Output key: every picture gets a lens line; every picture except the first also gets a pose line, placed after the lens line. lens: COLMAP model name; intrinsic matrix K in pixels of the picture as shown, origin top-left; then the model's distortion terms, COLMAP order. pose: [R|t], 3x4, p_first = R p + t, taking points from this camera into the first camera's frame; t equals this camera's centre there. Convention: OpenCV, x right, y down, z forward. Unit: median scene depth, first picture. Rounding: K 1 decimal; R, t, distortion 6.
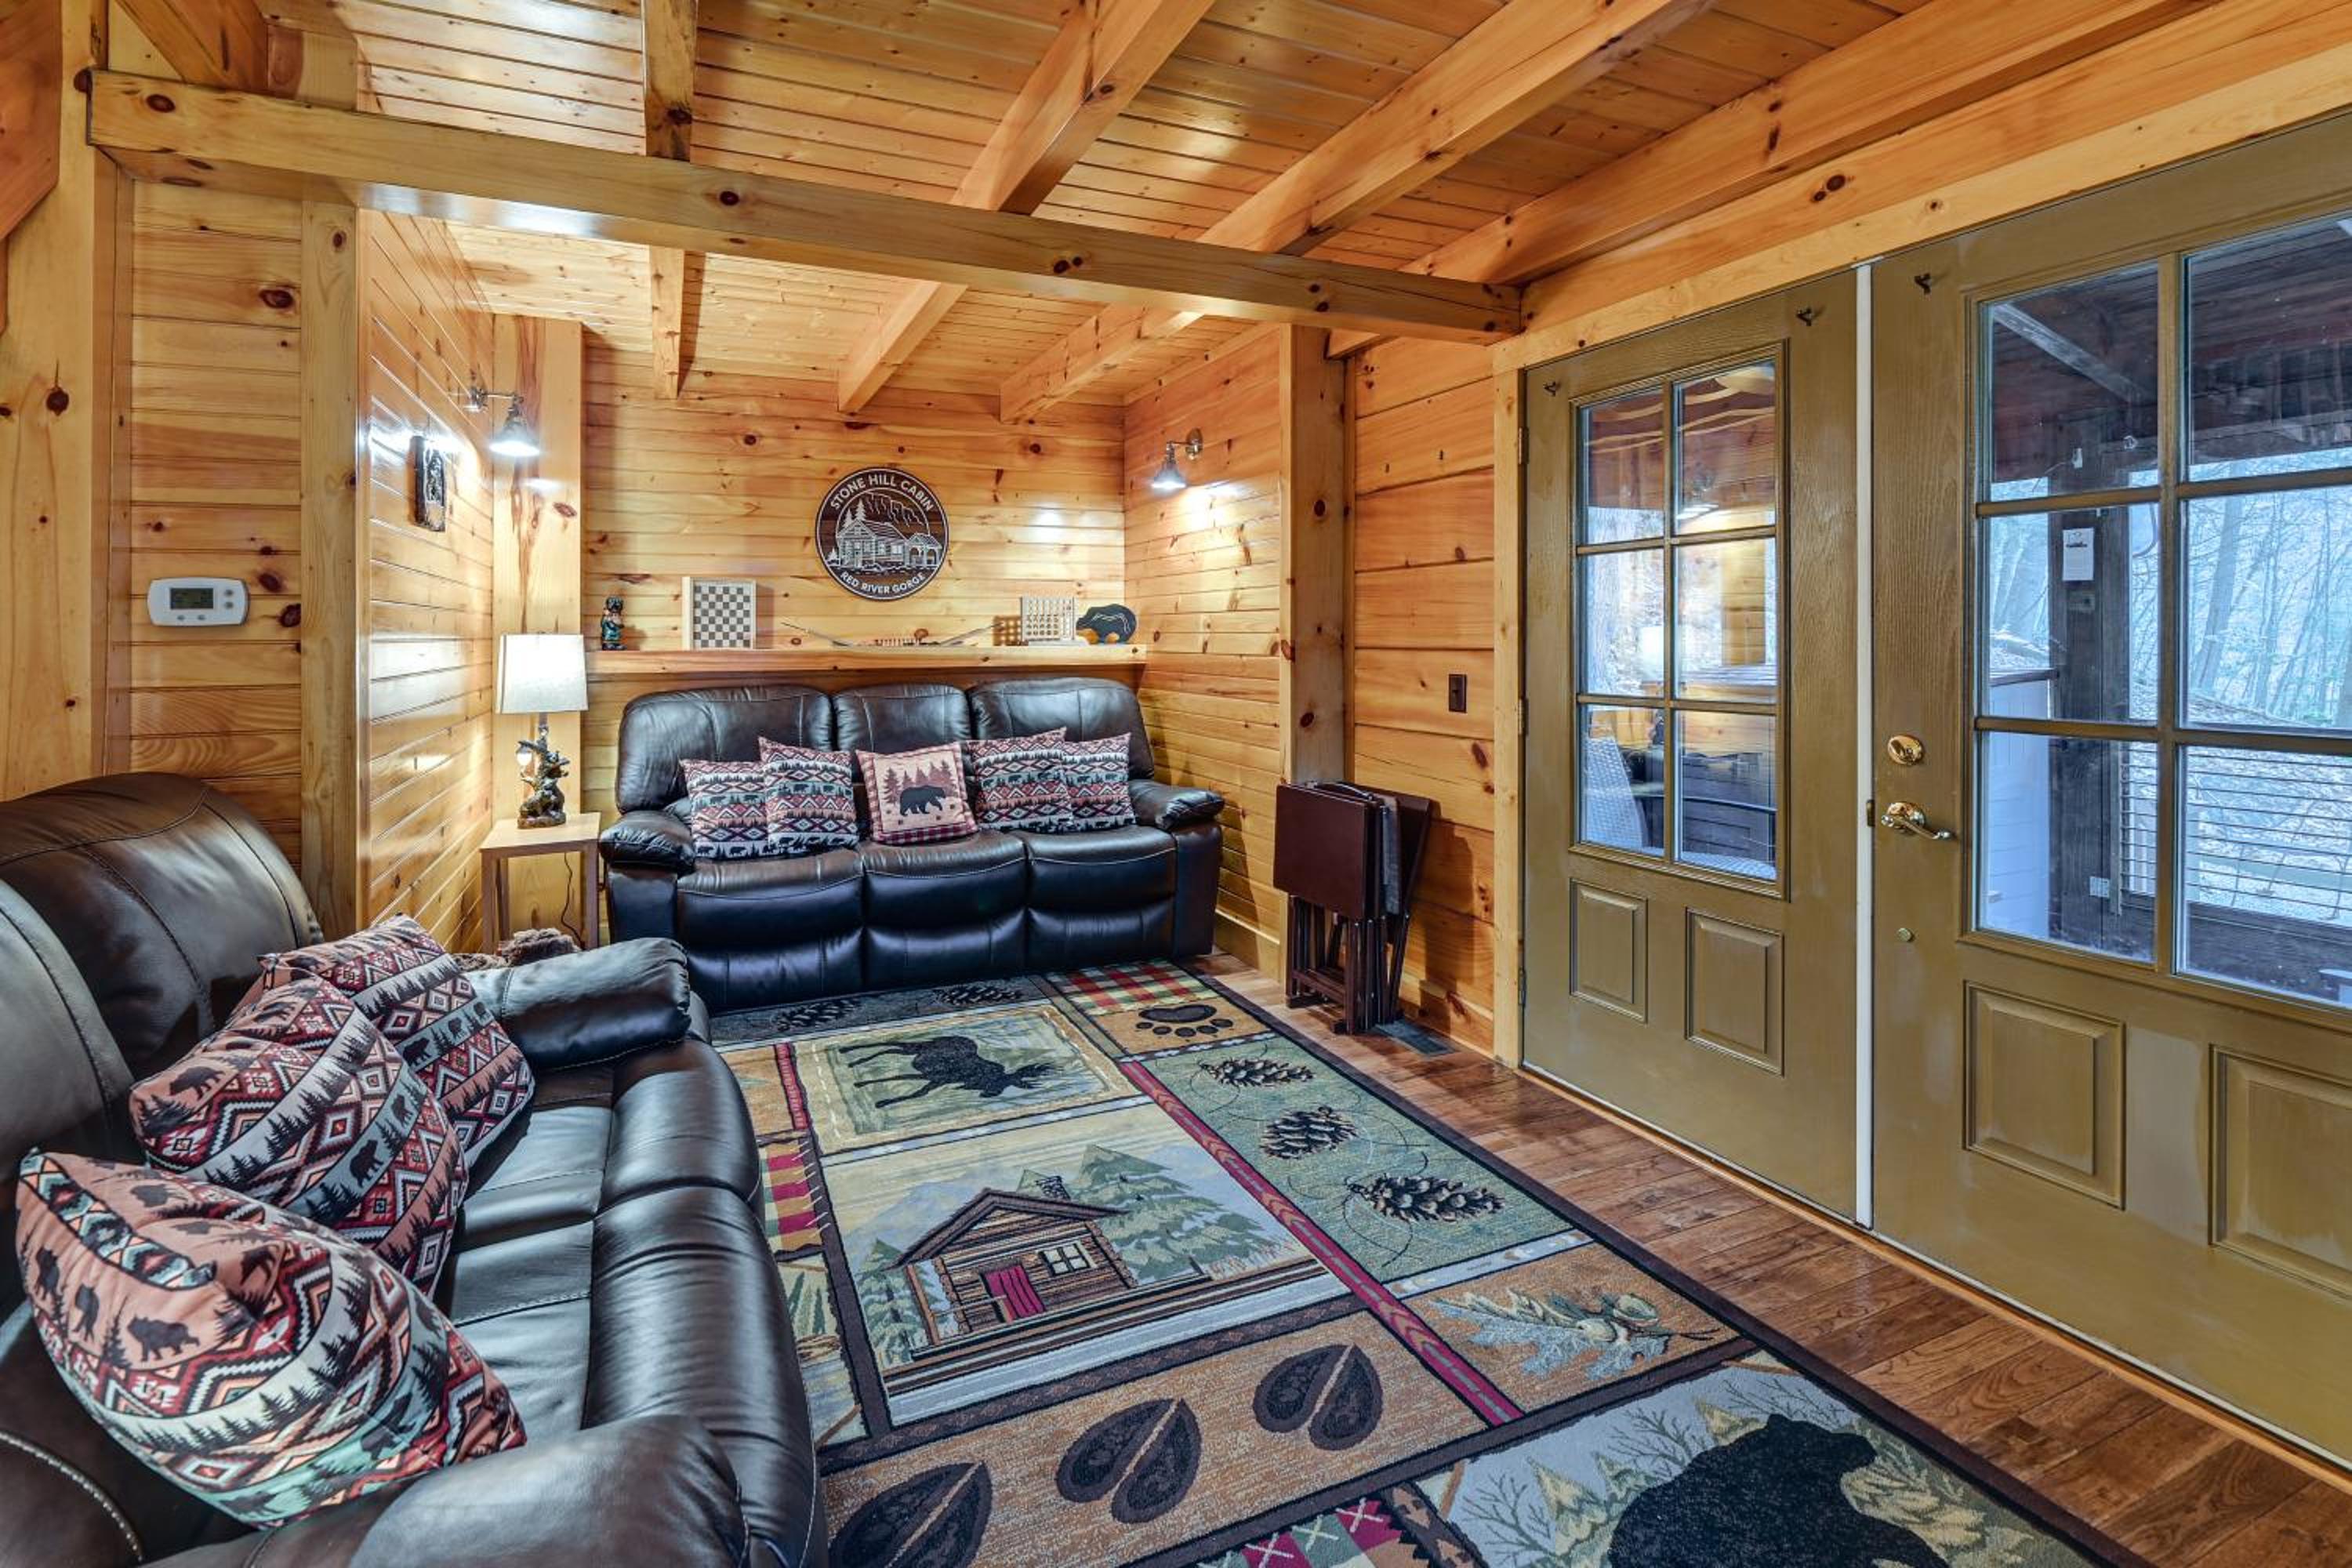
lens RADIAL K [[1046.5, 0, 1135.8], [0, 1046.5, 765.6], [0, 0, 1]] dist [0.005165, -0.005401]
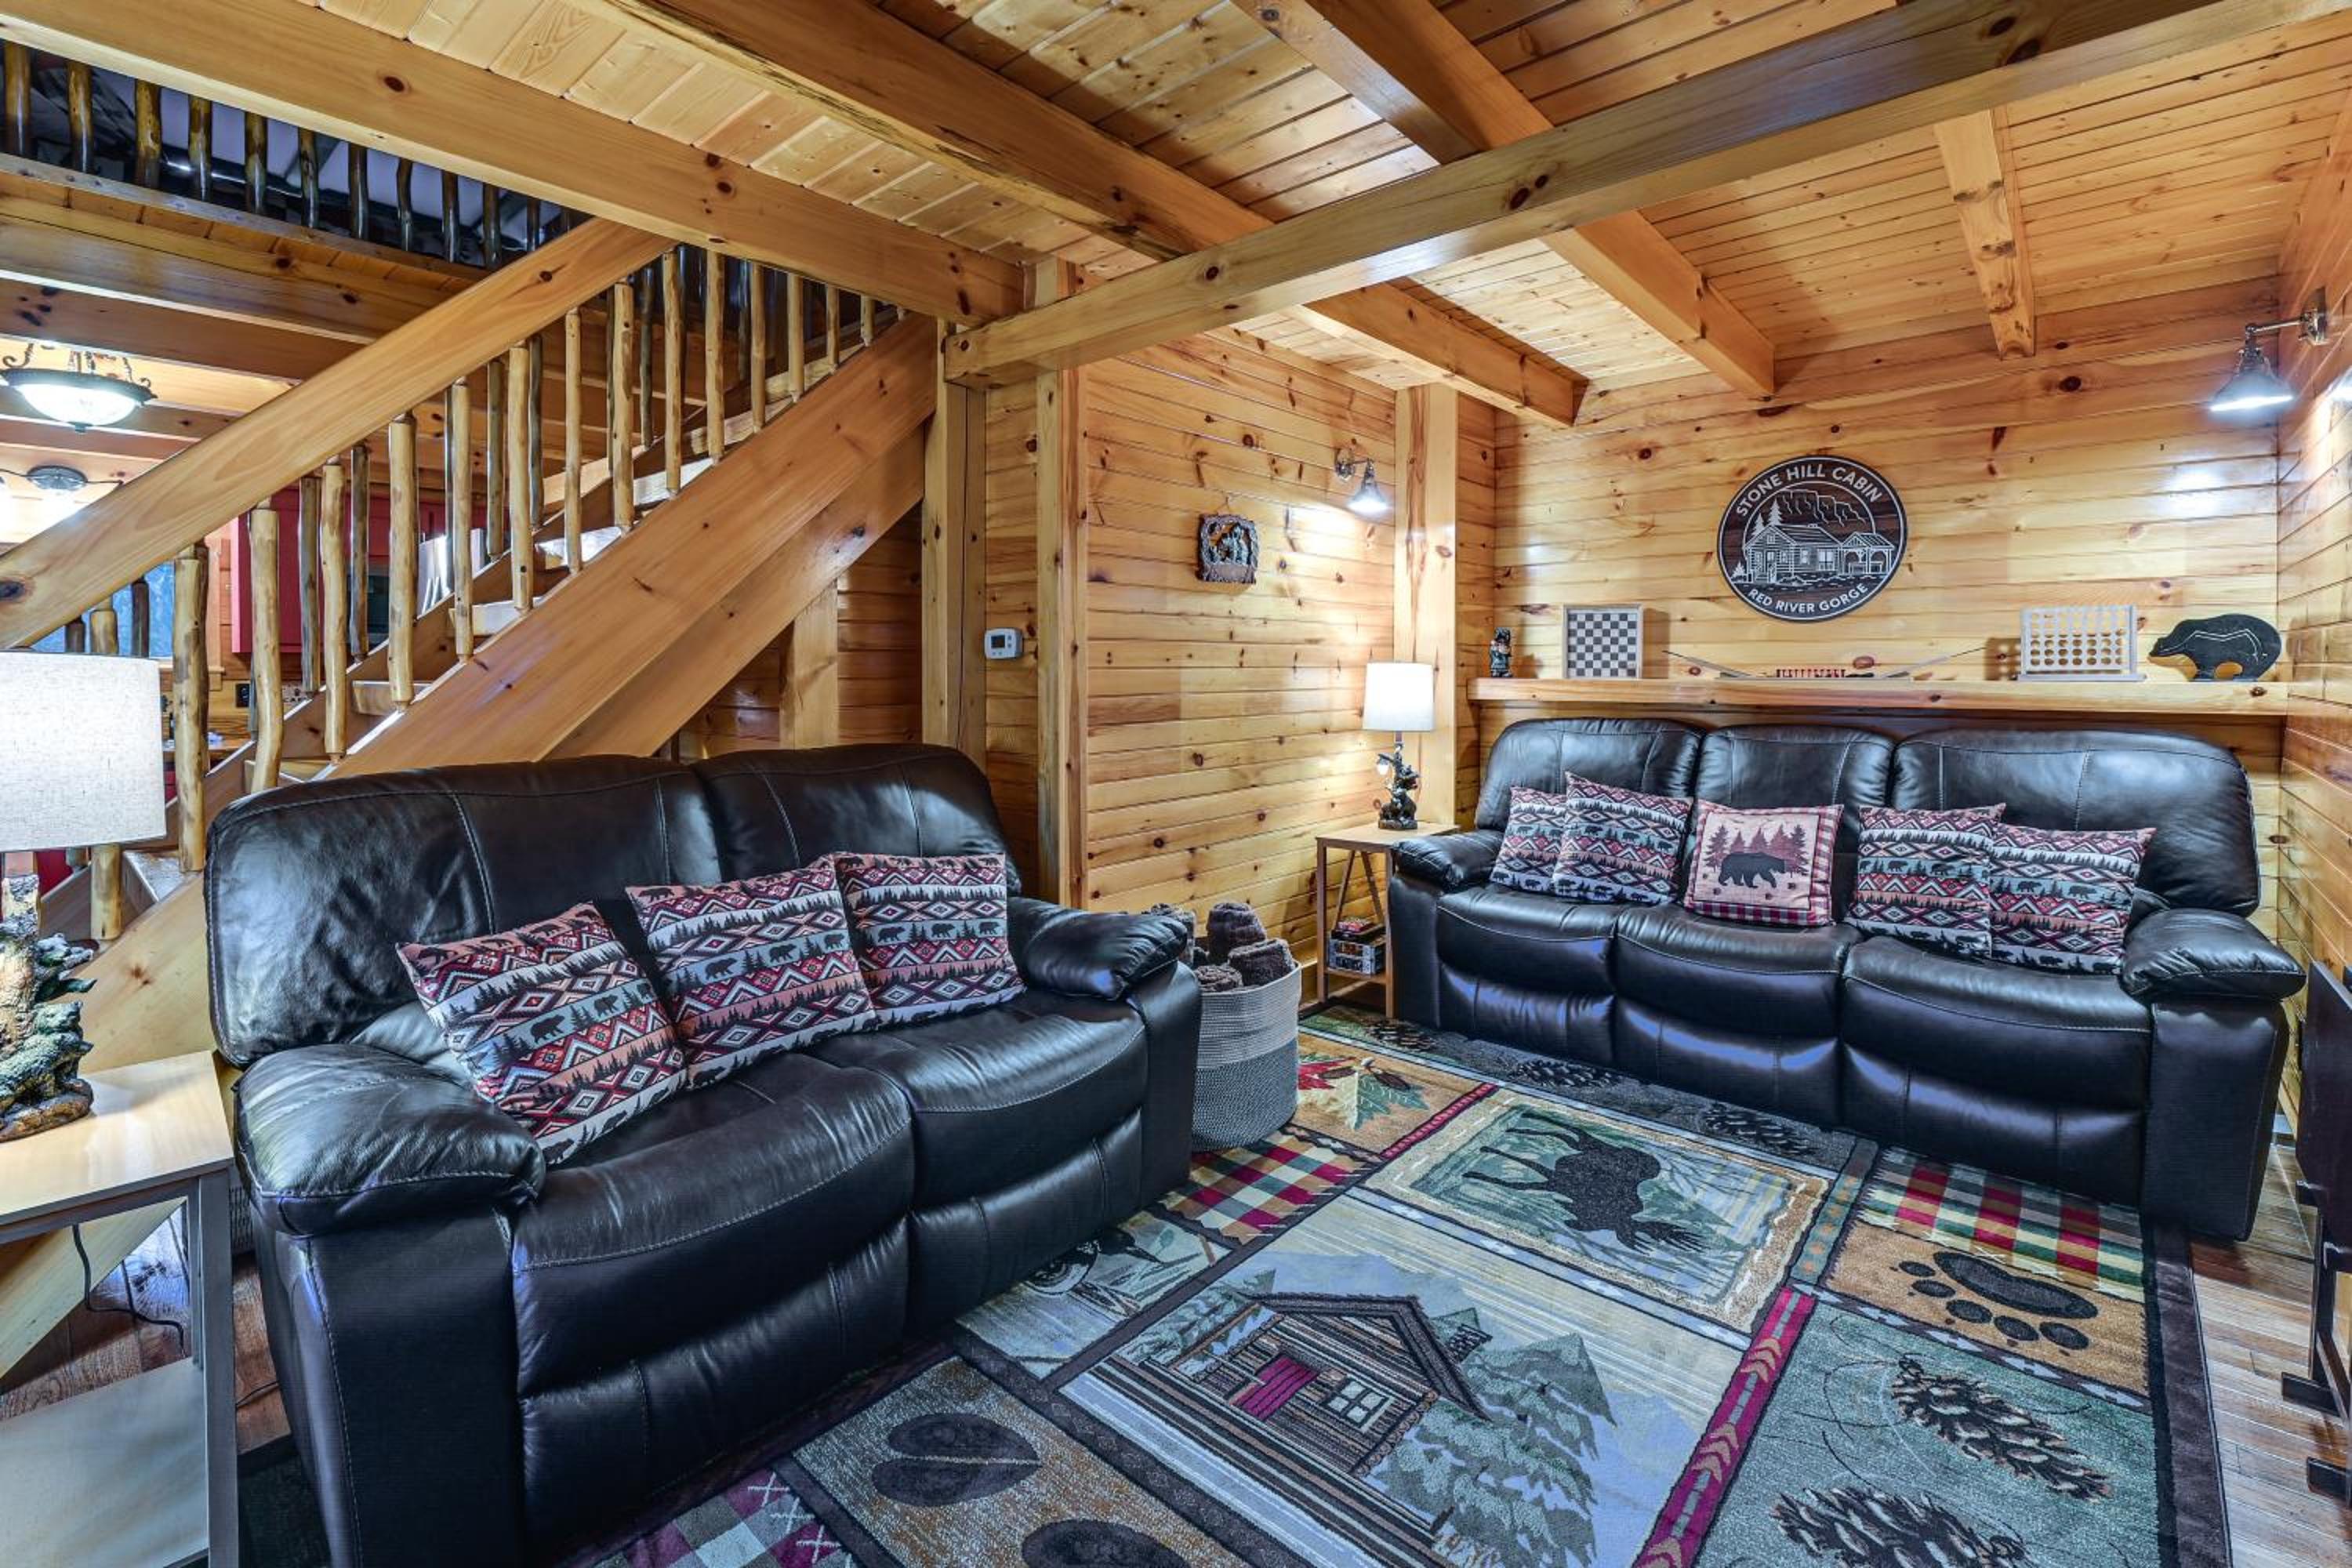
lens RADIAL K [[1029.2, 0, 1176.0], [0, 1029.2, 784.0], [0, 0, 1]] dist [0.001223, -0.000443]
pose [[0.431489, 0.107764, -0.895658, 0.296233], [-0.112854, 0.991488, 0.064926, -0.032955], [0.895031, 0.073064, 0.439978, 0.245684]]
